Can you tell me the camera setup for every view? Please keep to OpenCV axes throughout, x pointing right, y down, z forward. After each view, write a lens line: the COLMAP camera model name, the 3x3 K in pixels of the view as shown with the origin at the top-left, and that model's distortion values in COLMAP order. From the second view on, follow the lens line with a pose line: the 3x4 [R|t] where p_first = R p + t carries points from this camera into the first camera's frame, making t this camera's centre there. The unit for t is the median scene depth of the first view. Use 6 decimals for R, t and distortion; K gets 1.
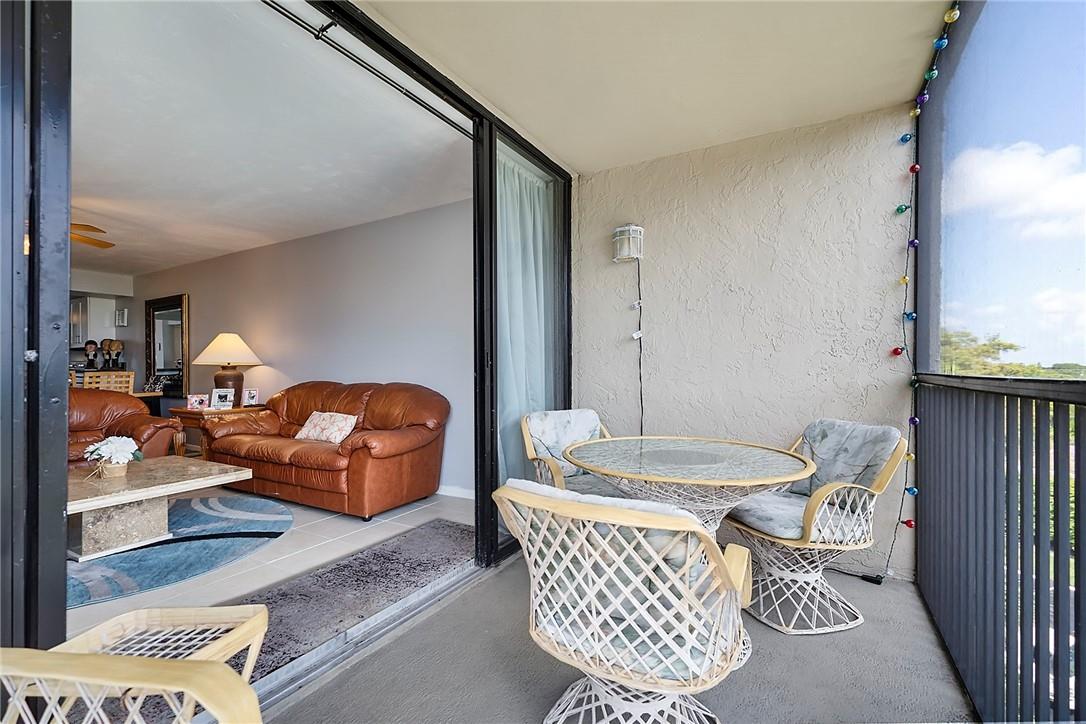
lens RADIAL K [[470.4, 0, 538.5], [0, 470.4, 370.2], [0, 0, 1]] dist [0.000212, -0.000543]
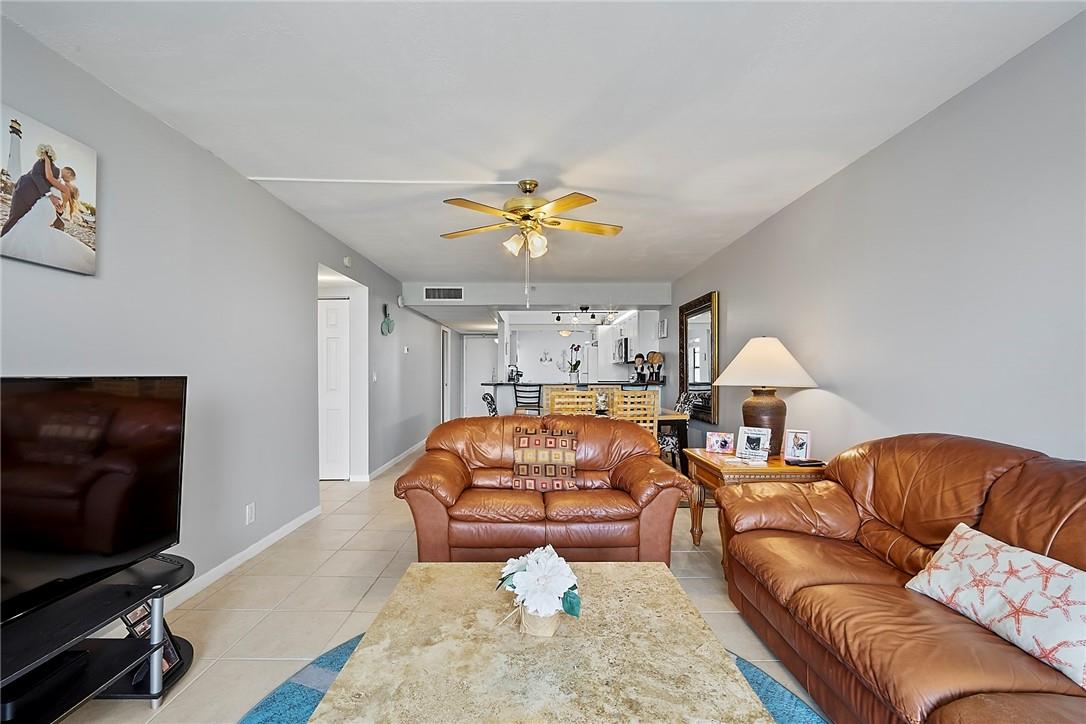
lens RADIAL K [[470.4, 0, 538.5], [0, 470.4, 370.2], [0, 0, 1]] dist [0.000212, -0.000543]
pose [[0.504726, 0.000702, -0.863279, -0.278750], [-0.010364, 0.999933, -0.005247, -0.029007], [0.863217, 0.011595, 0.504700, 0.440557]]
